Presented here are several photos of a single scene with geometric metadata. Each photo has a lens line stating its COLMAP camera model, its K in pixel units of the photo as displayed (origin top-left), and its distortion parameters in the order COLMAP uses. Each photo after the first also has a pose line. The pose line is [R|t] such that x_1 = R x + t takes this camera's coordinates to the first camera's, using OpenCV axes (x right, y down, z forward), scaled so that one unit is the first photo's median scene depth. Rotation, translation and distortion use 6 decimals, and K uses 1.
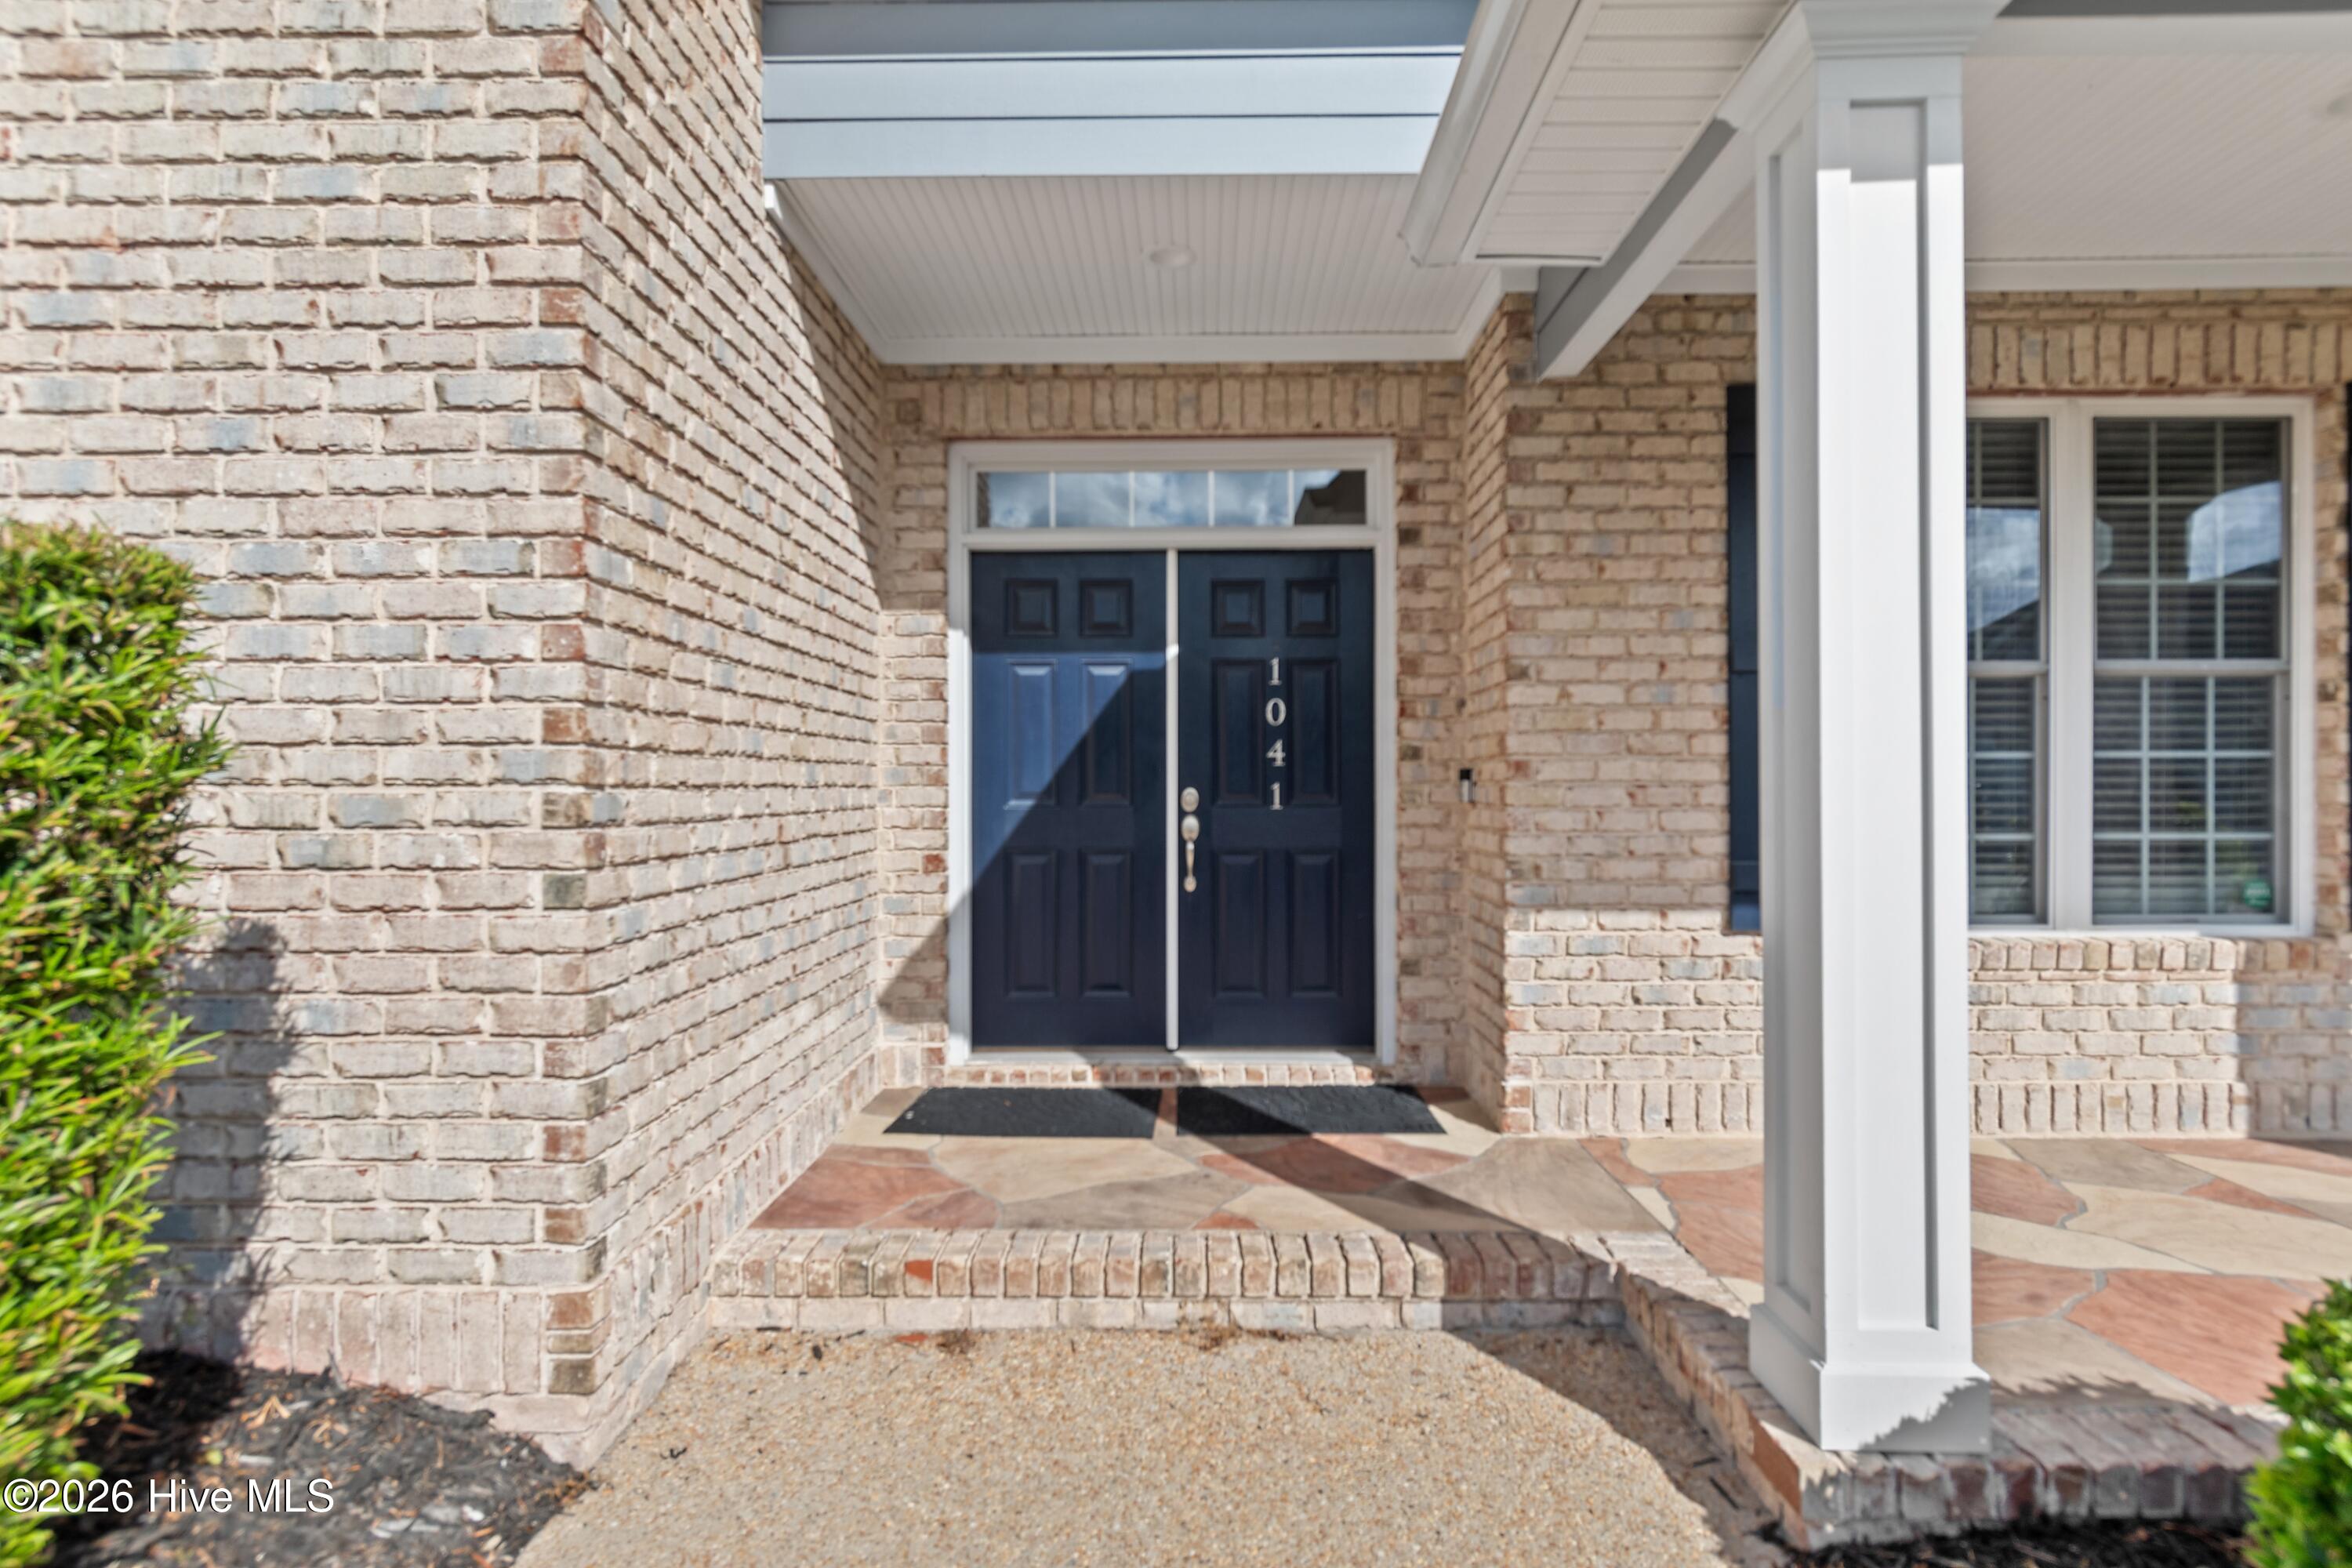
lens RADIAL K [[1216.9, 0, 1184.3], [0, 1216.9, 783.1], [0, 0, 1]] dist [-0.001333, -0.002122]
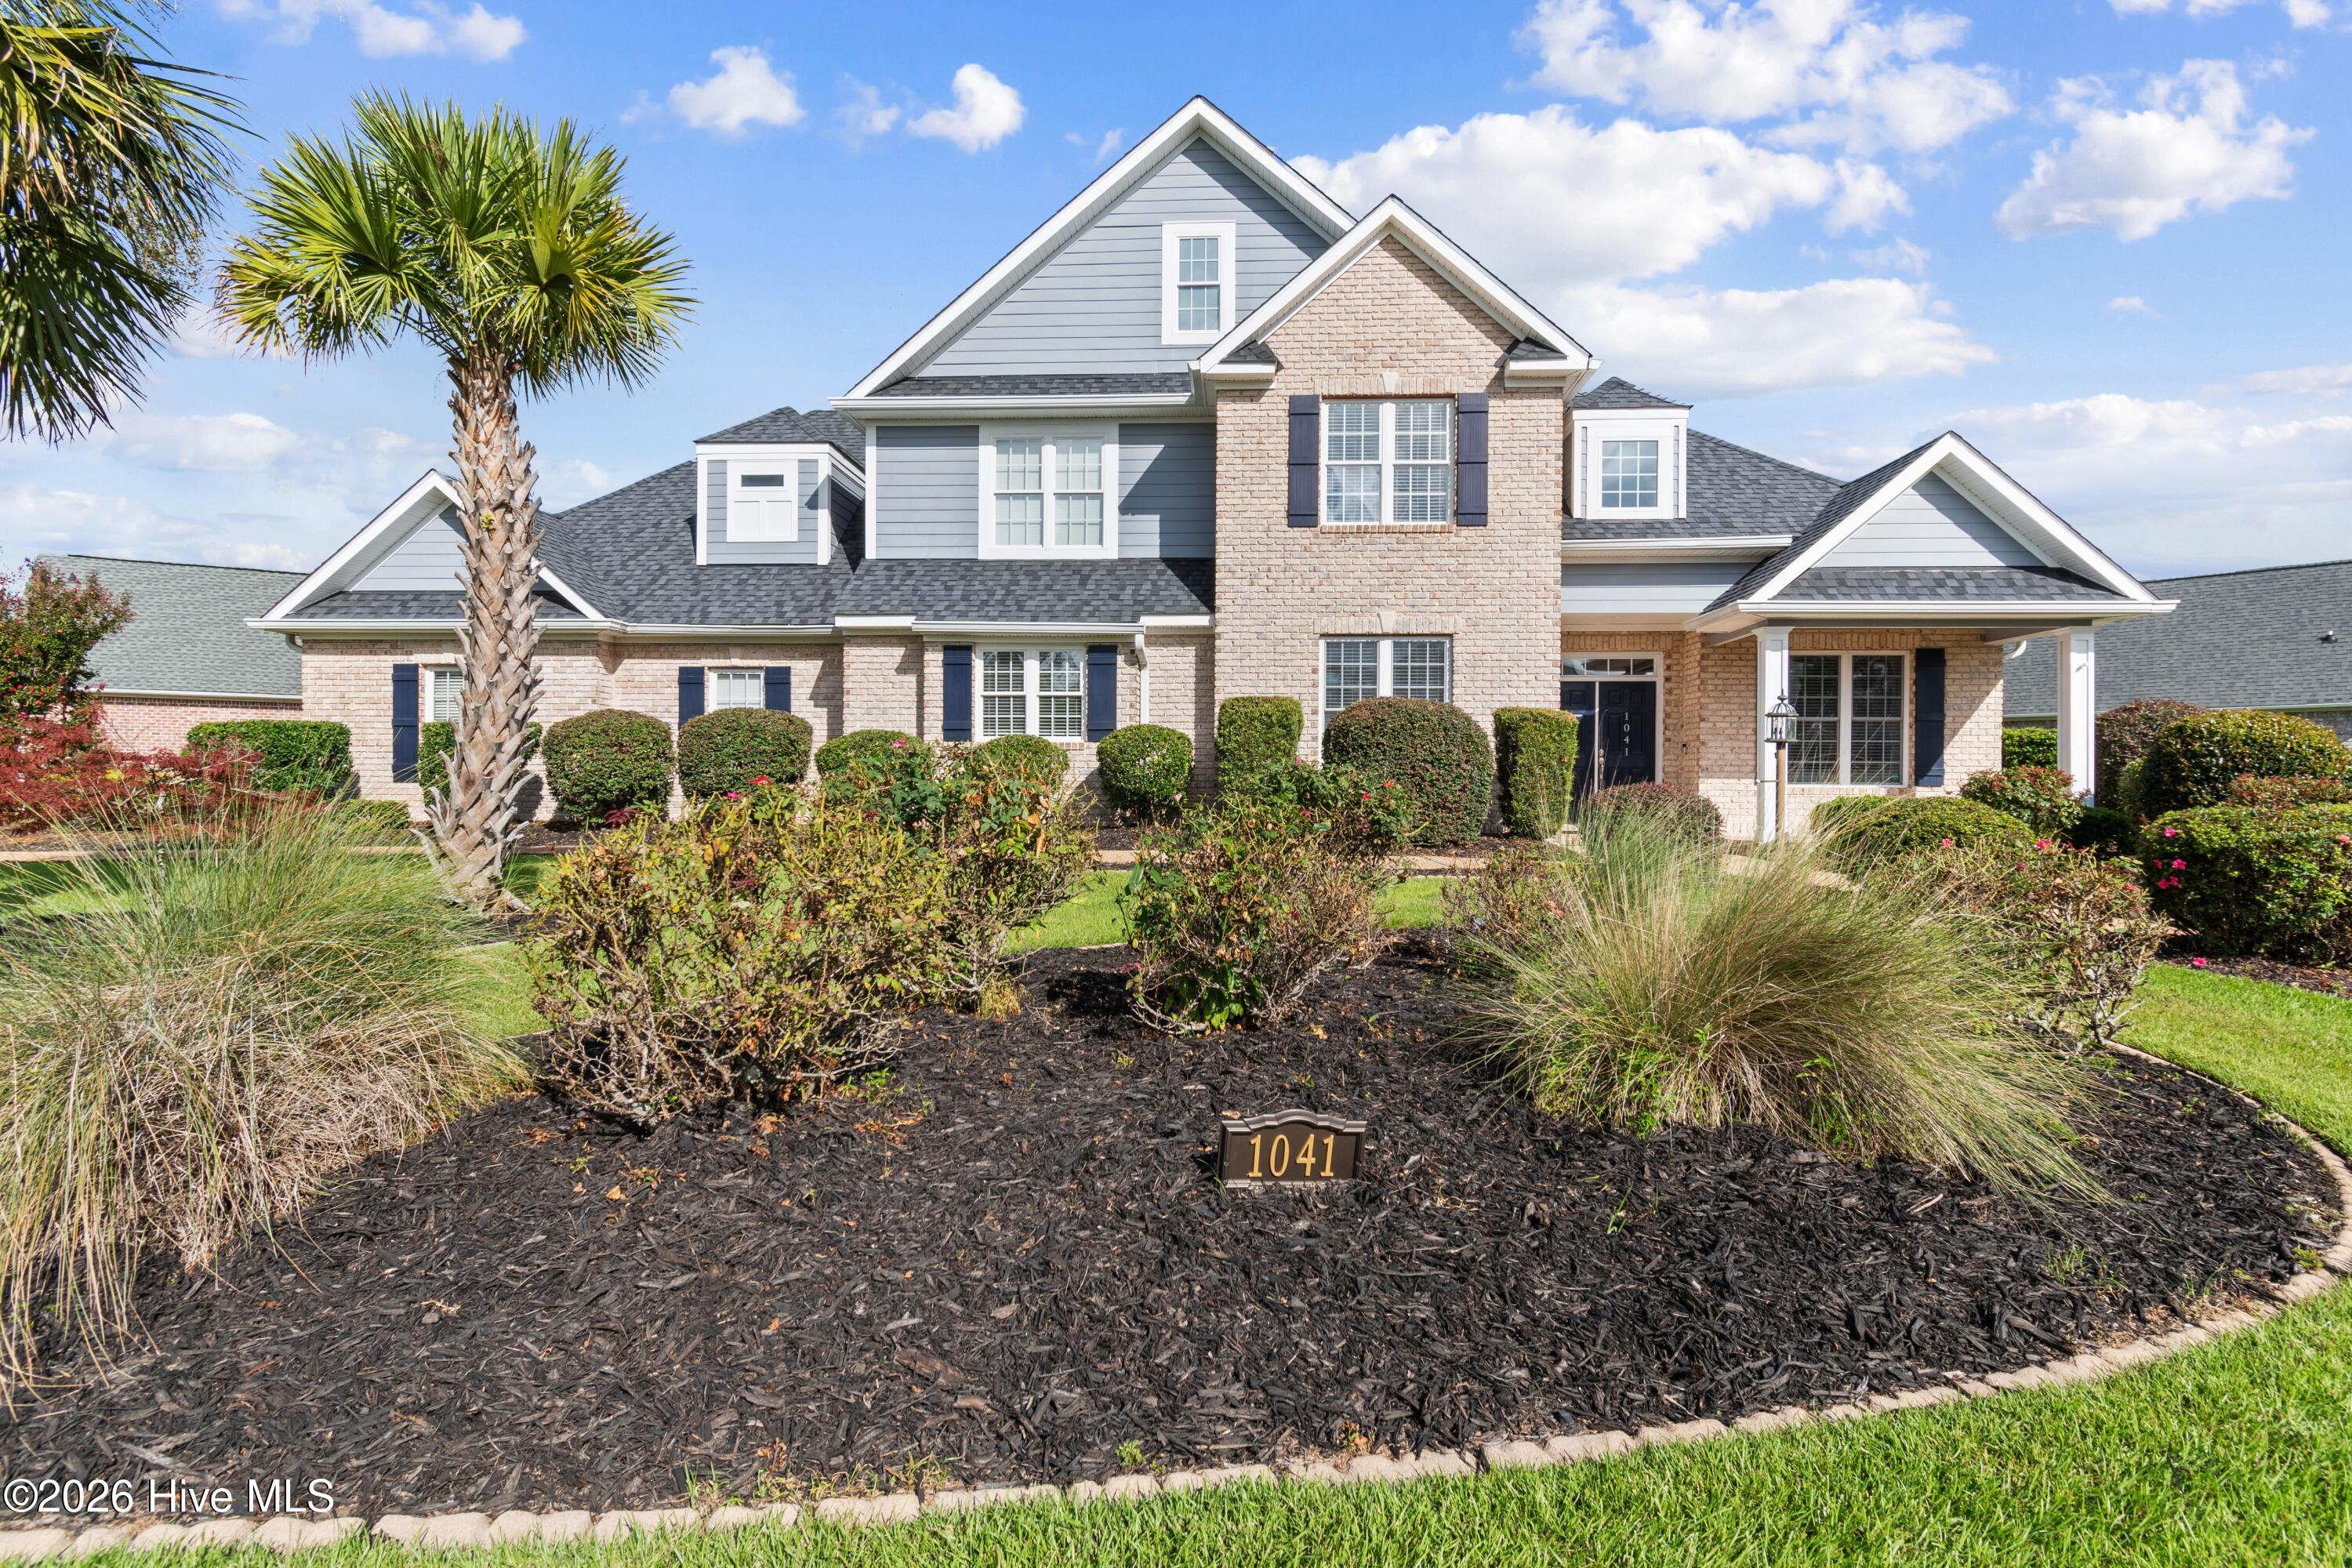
lens RADIAL K [[1216.9, 0, 1168.7], [0, 1216.9, 776.1], [0, 0, 1]] dist [-0.001333, -0.002122]
pose [[0.999089, 0.005859, -0.042276, -1.282483], [-0.005399, 0.999925, 0.010997, 0.057809], [0.042337, -0.010758, 0.999045, -3.000949]]
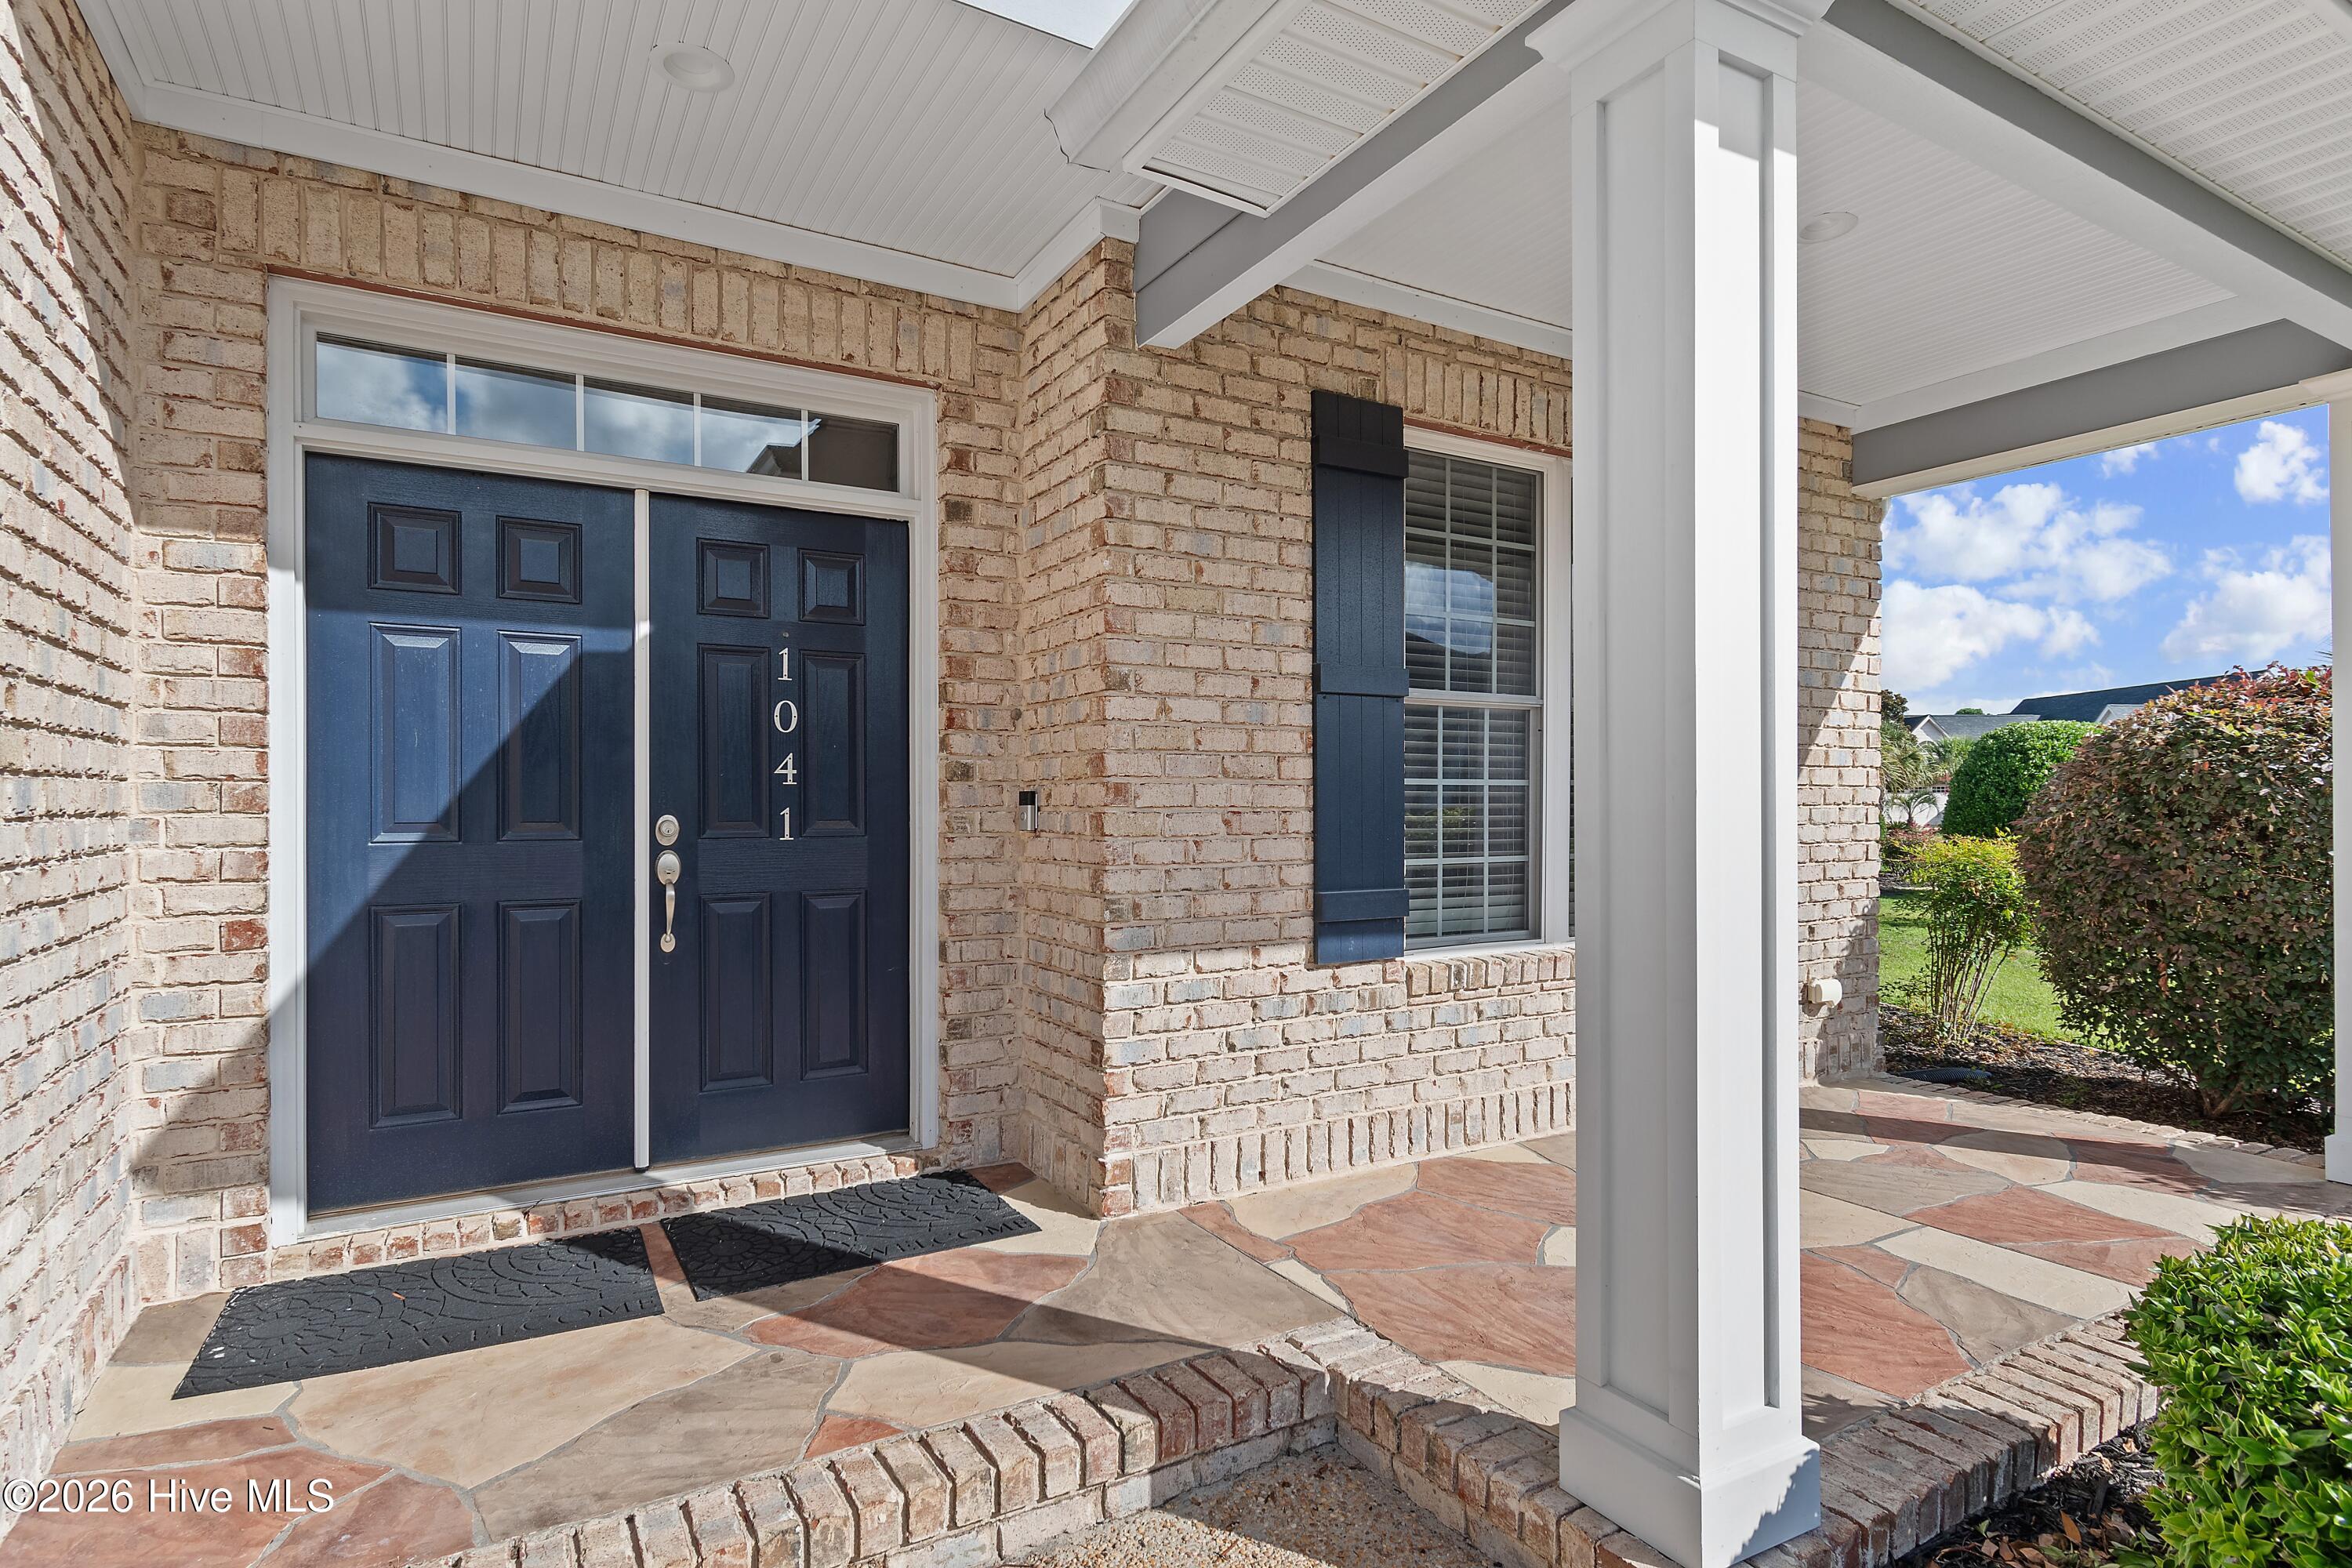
lens RADIAL K [[1216.9, 0, 1175.3], [0, 1216.9, 807.3], [0, 0, 1]] dist [-0.001333, -0.002122]
pose [[0.854451, -0.000290, 0.519532, -0.135939], [-0.003533, 0.999973, 0.006370, -0.007093], [-0.519520, -0.007278, 0.854427, 0.237671]]
